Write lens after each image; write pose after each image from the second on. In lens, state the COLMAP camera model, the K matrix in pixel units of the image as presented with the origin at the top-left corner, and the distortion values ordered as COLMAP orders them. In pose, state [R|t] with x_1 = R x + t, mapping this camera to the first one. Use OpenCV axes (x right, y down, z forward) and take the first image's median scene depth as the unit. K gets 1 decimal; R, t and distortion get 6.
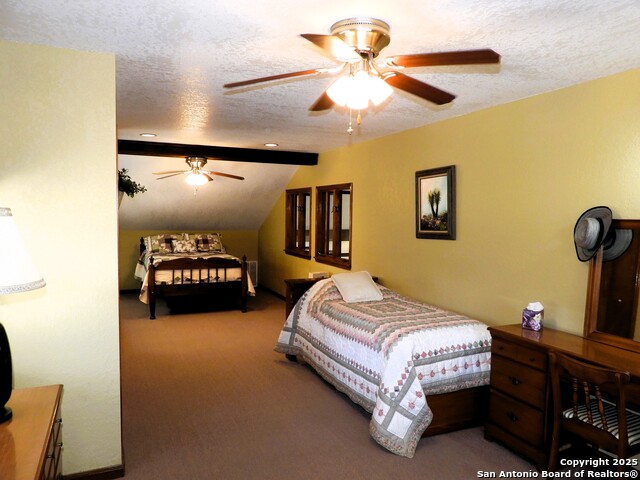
lens RADIAL K [[458.1, 0, 320.0], [0, 458.1, 240.0], [0, 0, 1]] dist [-0.015450, 0.002626]
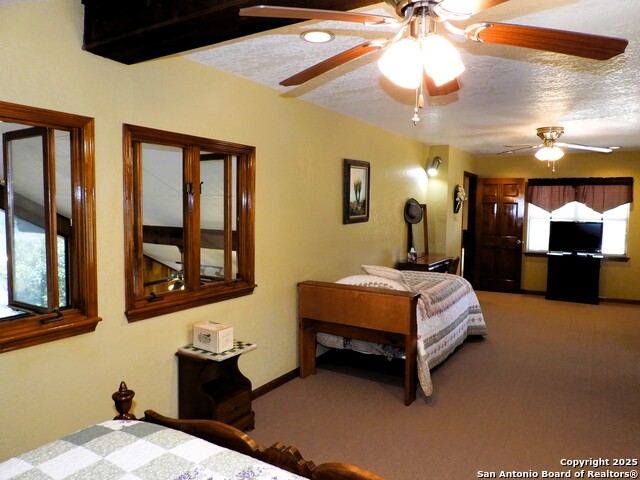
lens RADIAL K [[458.1, 0, 320.0], [0, 458.1, 240.0], [0, 0, 1]] dist [-0.015450, 0.002626]
pose [[-0.545662, -0.079752, 0.834202, -0.668033], [0.033018, 0.992642, 0.116497, -0.097741], [-0.837355, 0.091112, -0.539014, 1.729851]]
